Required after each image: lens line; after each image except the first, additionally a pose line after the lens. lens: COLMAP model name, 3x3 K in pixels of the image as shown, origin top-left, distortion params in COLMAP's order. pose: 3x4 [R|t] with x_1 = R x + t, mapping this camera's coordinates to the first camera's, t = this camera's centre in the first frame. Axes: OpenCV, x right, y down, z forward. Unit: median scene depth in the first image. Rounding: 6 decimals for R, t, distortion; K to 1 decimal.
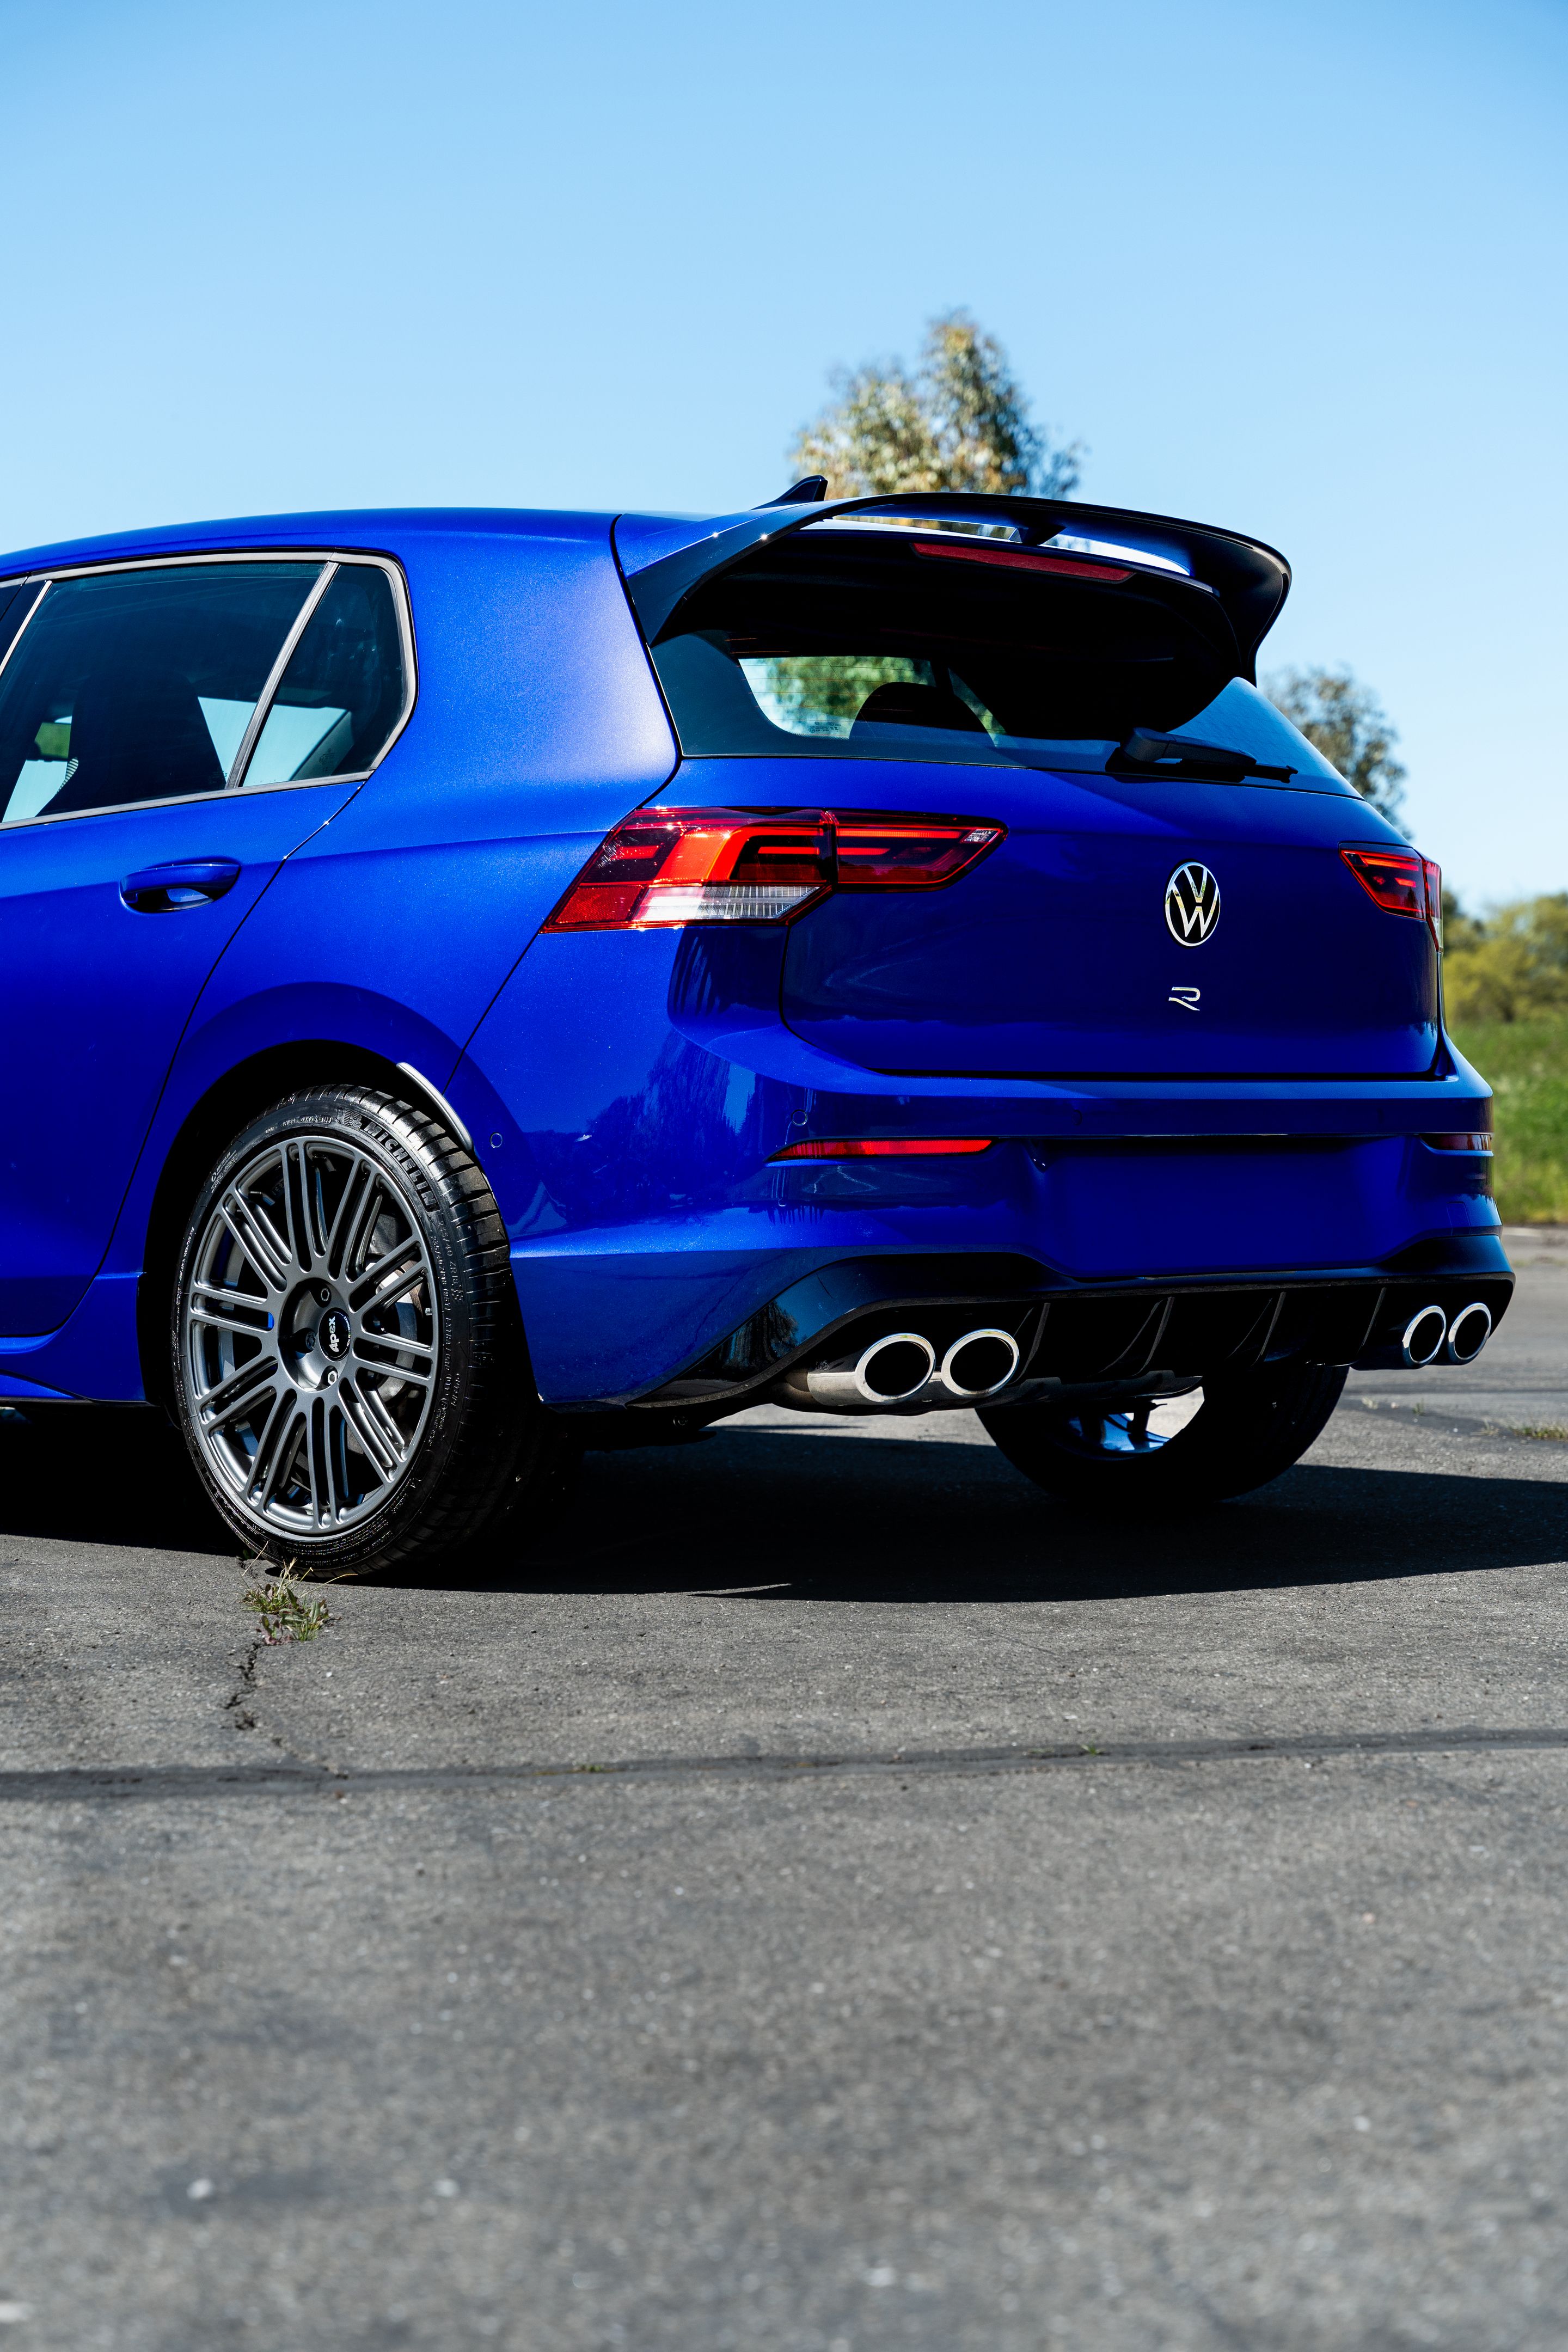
lens RADIAL K [[4303.7, 0, 779.5], [0, 4303.7, 1246.7], [0, 0, 1]] dist [-0.008039, 0.005088]
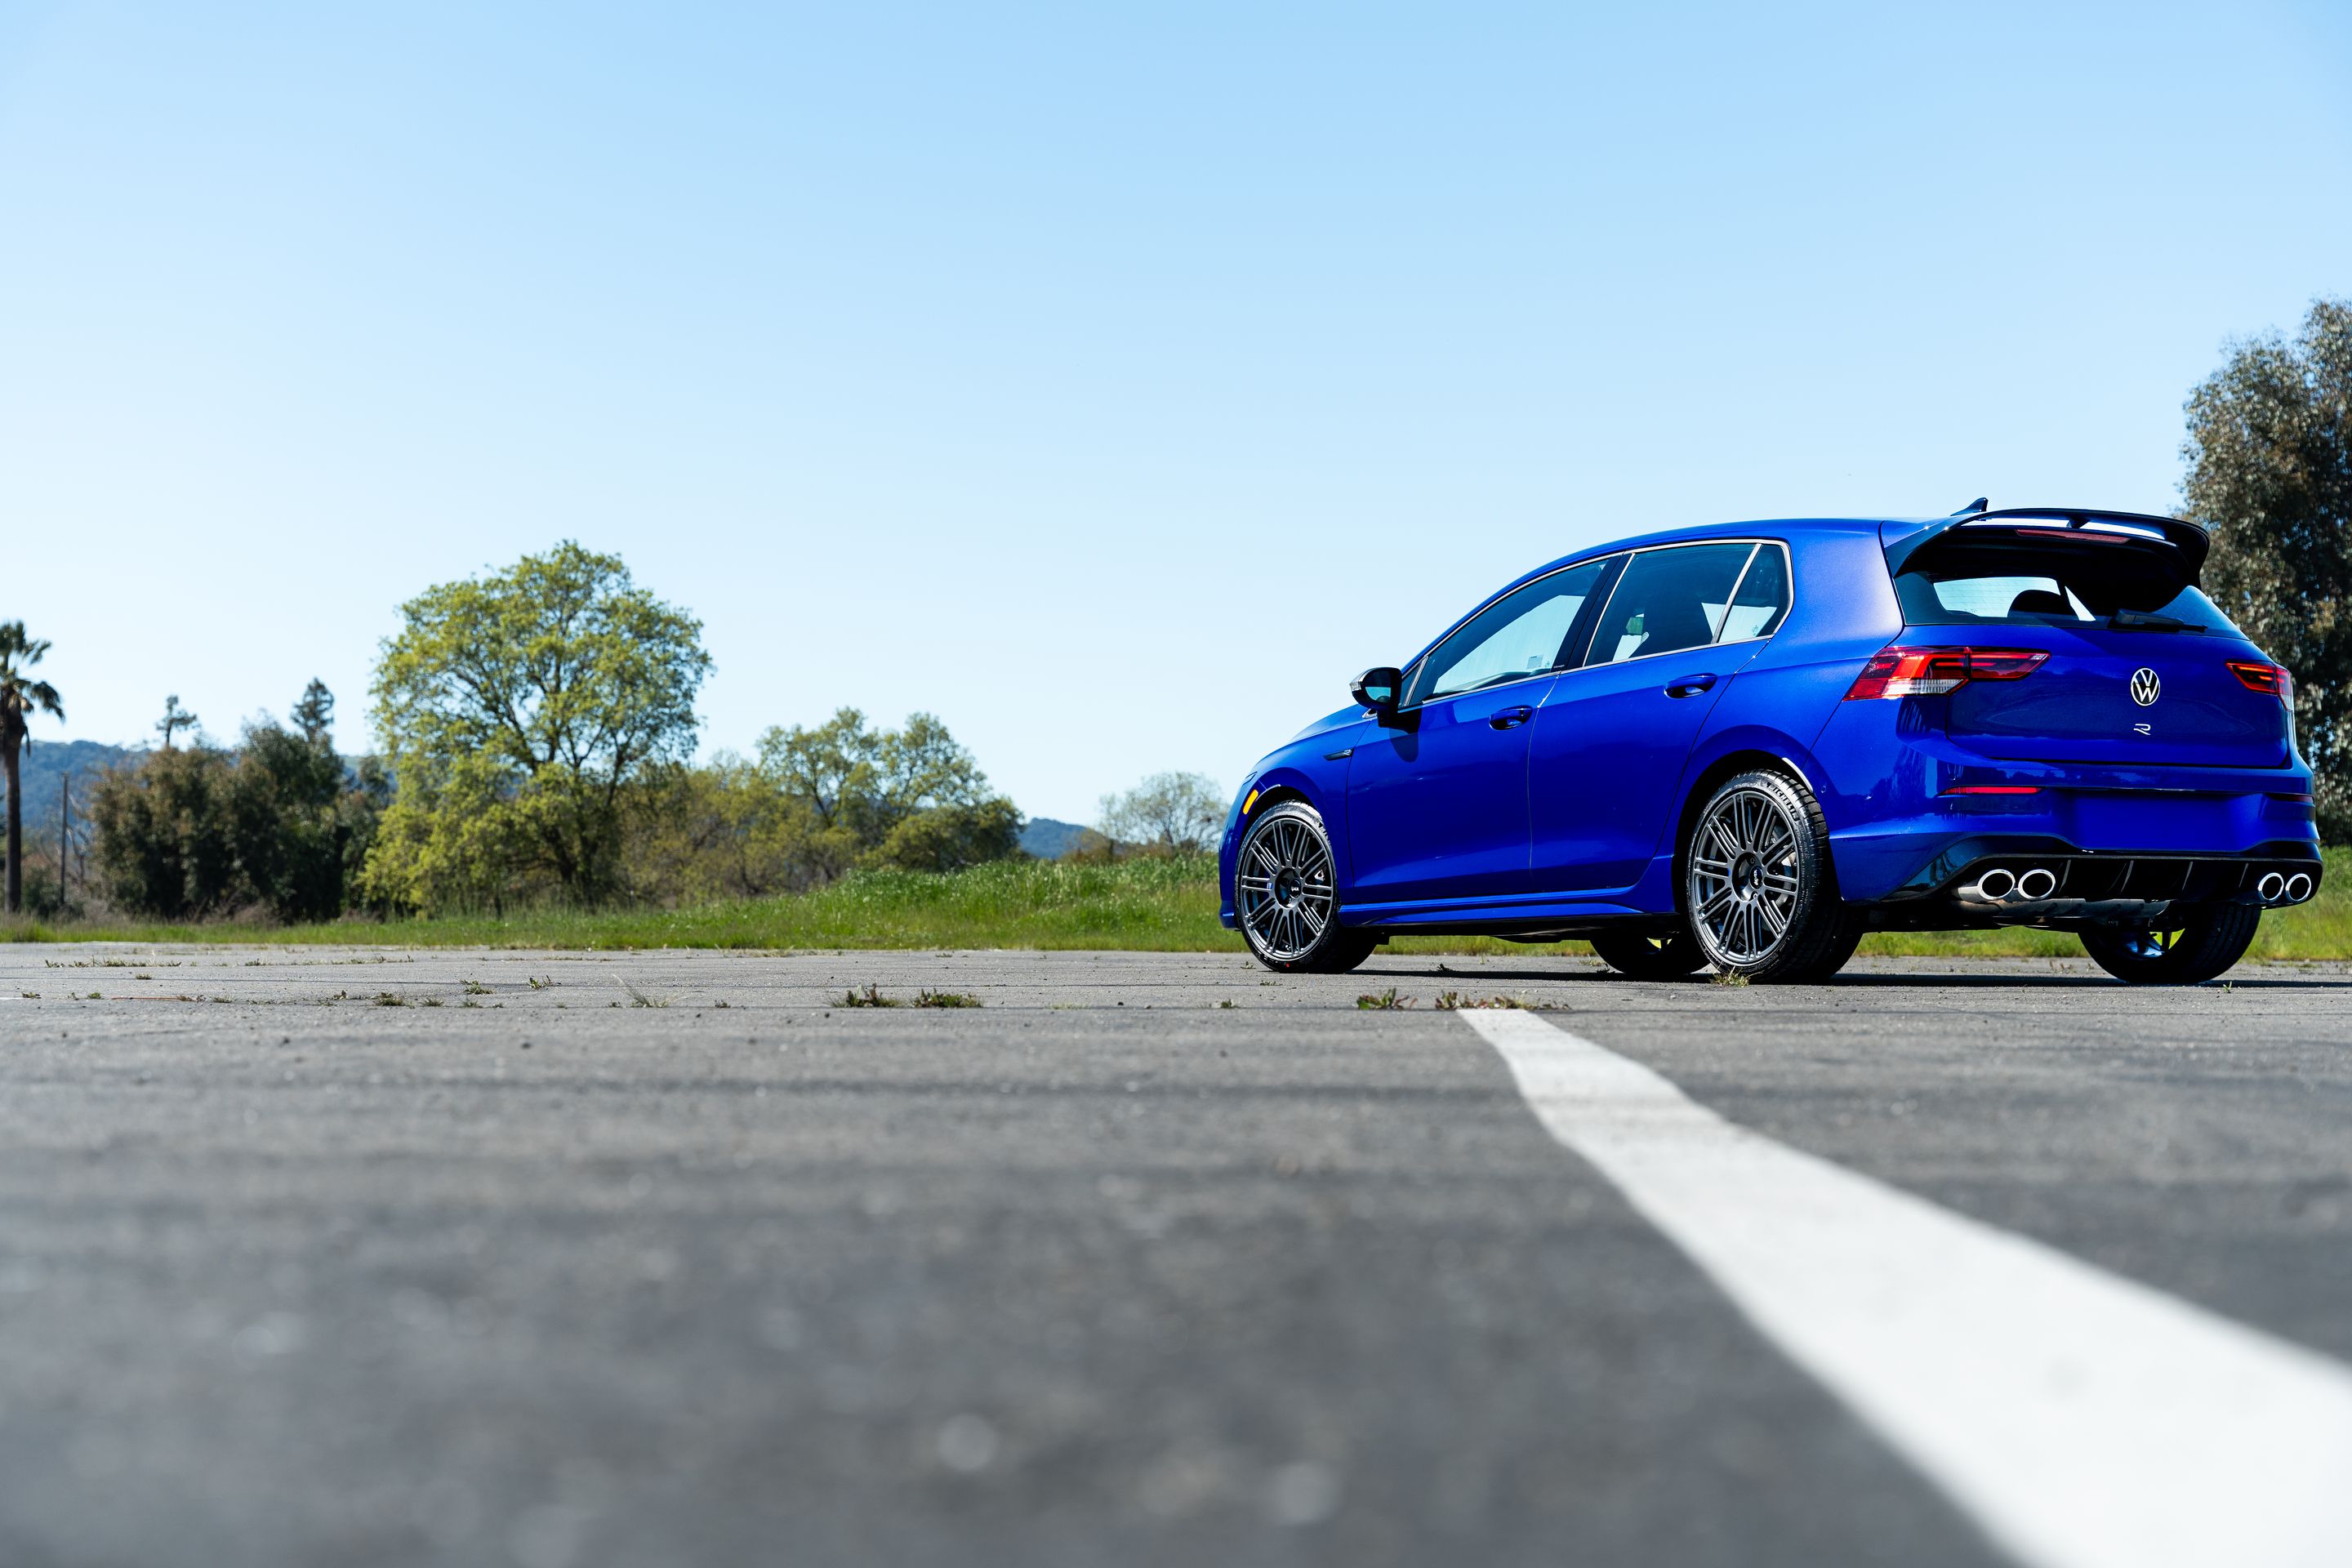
lens RADIAL K [[3292.2, 0, 1227.8], [0, 3292.2, 772.9], [0, 0, 1]] dist [0.033726, -0.027584]
pose [[0.959007, -0.007029, -0.283295, 0.126339], [-0.014166, 0.997254, -0.072696, 0.097368], [0.283028, 0.073729, 0.956274, -0.777603]]
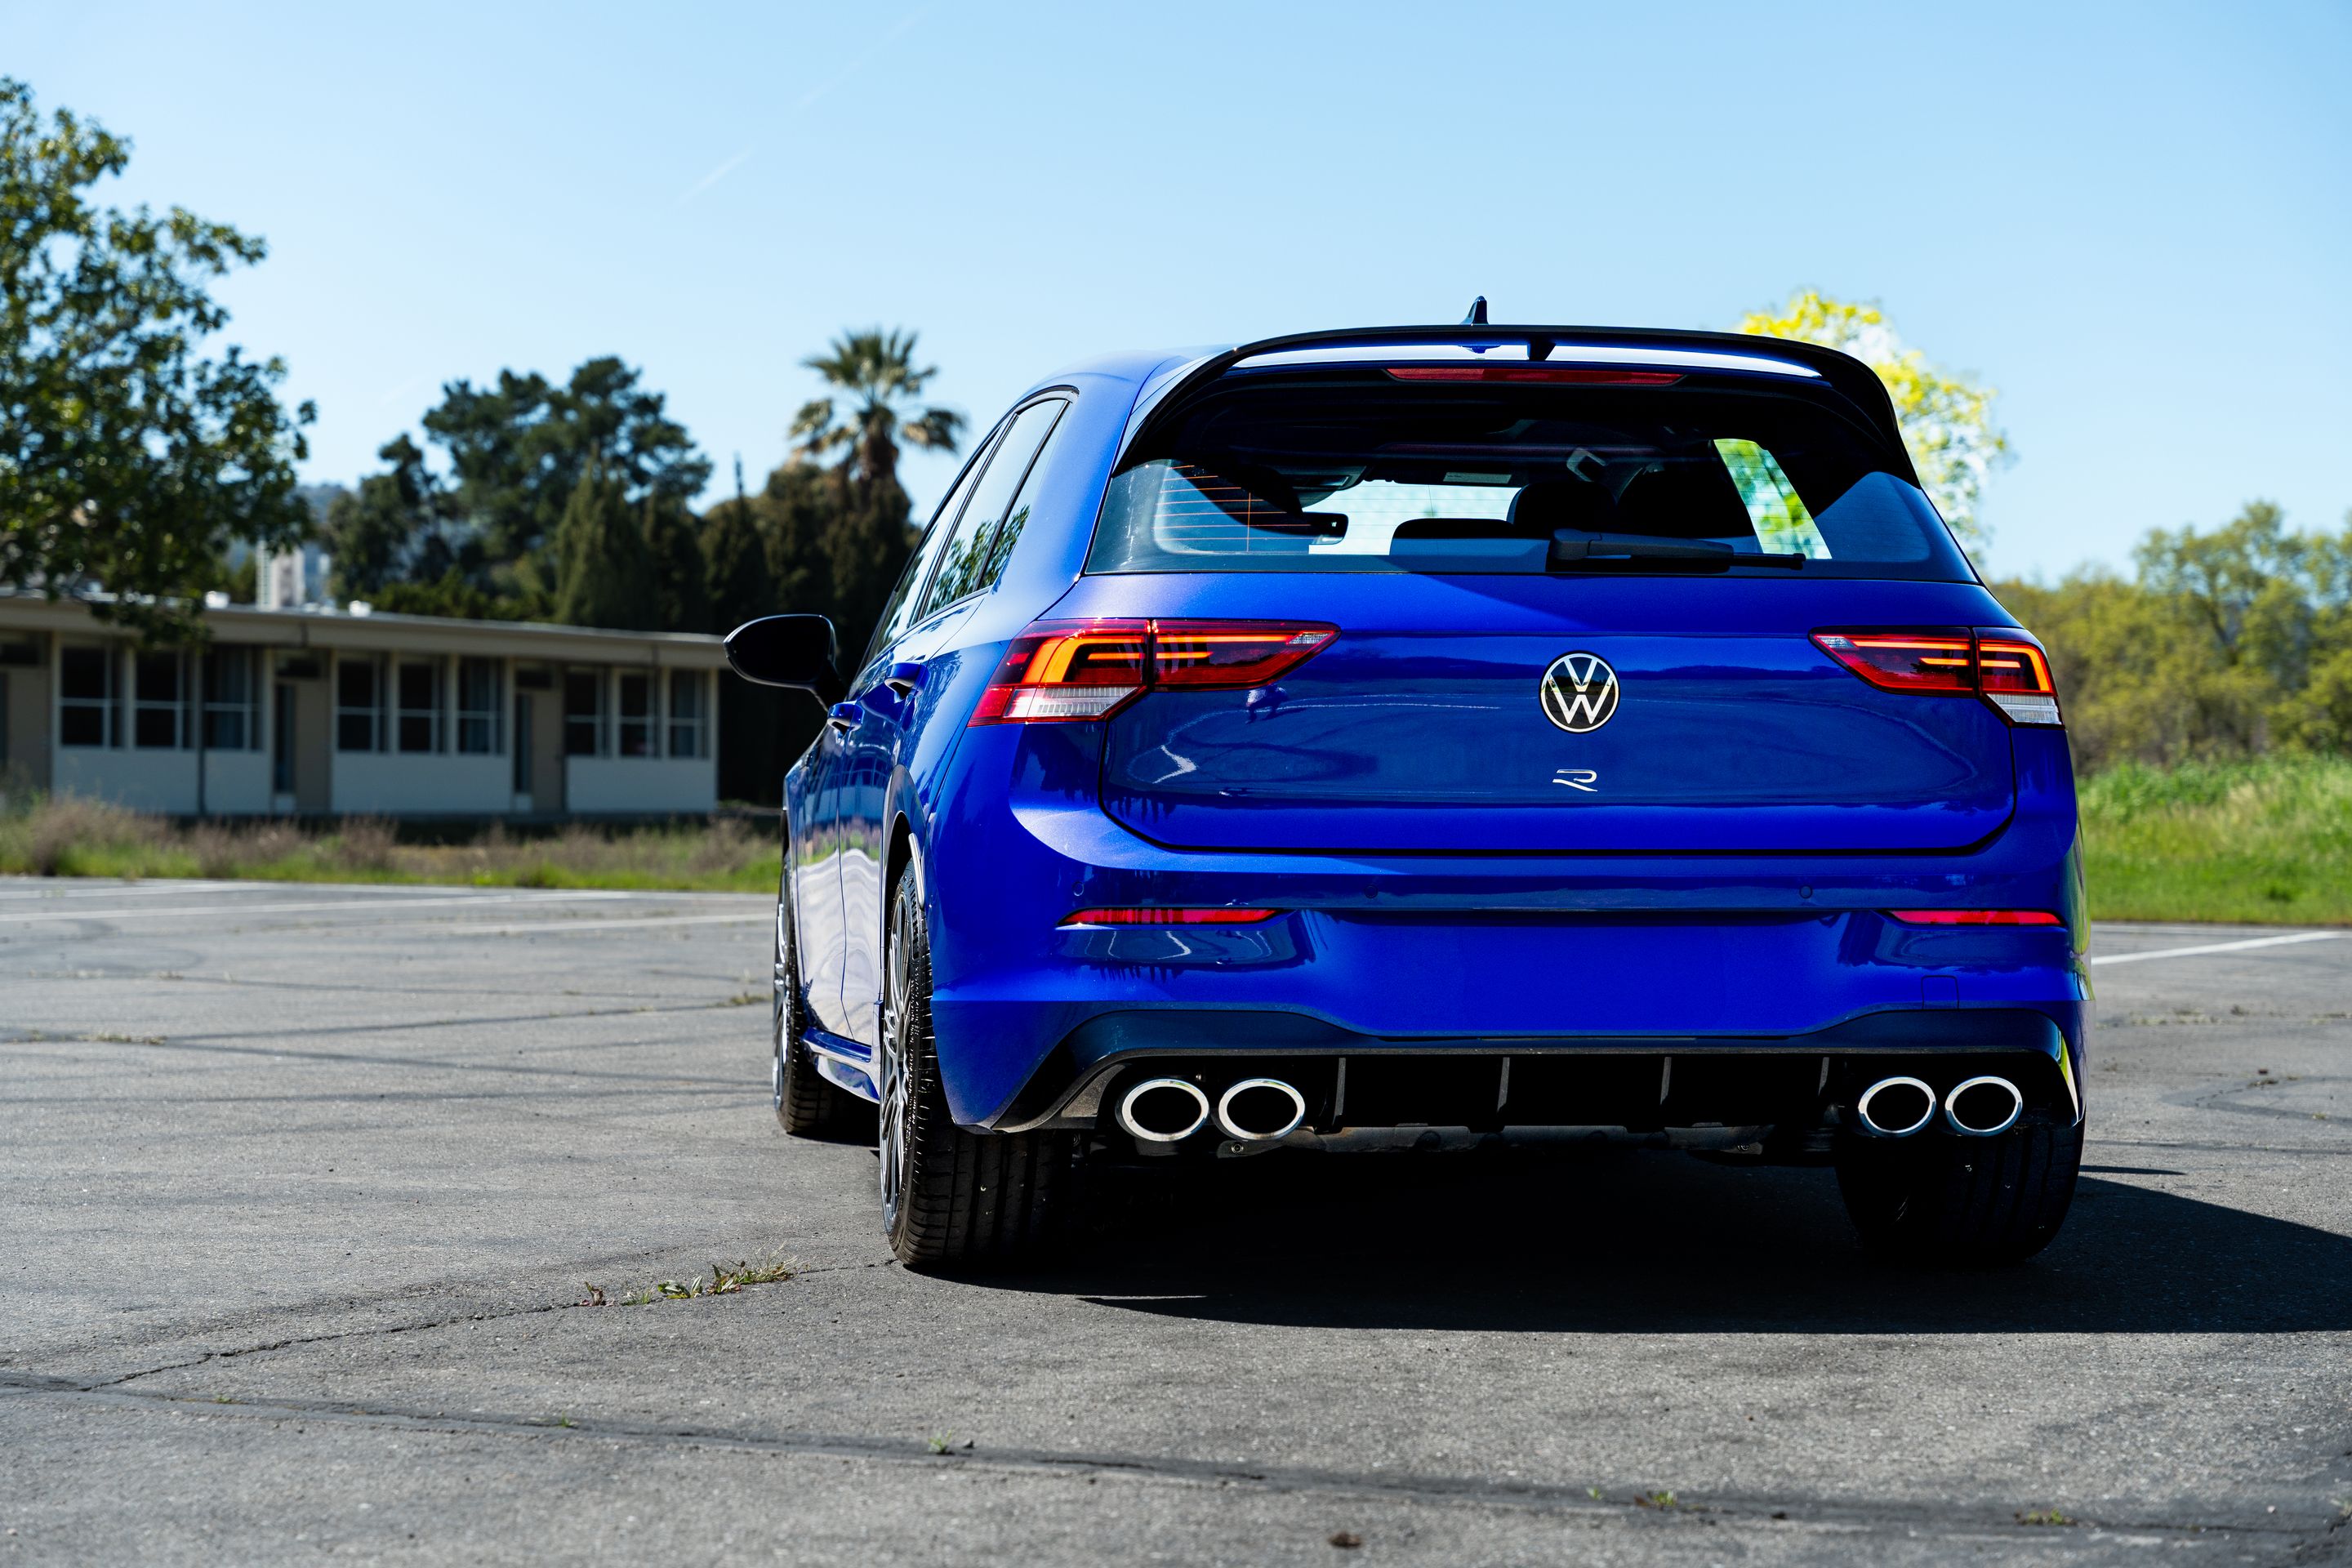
lens RADIAL K [[4430.9, 0, 1173.9], [0, 4430.9, 779.4], [0, 0, 1]] dist [0.052573, 0.233503]
pose [[0.797295, 0.006686, -0.603553, 0.694759], [-0.026095, 0.999386, -0.023401, -0.029989], [0.603026, 0.034407, 0.796979, 0.059706]]
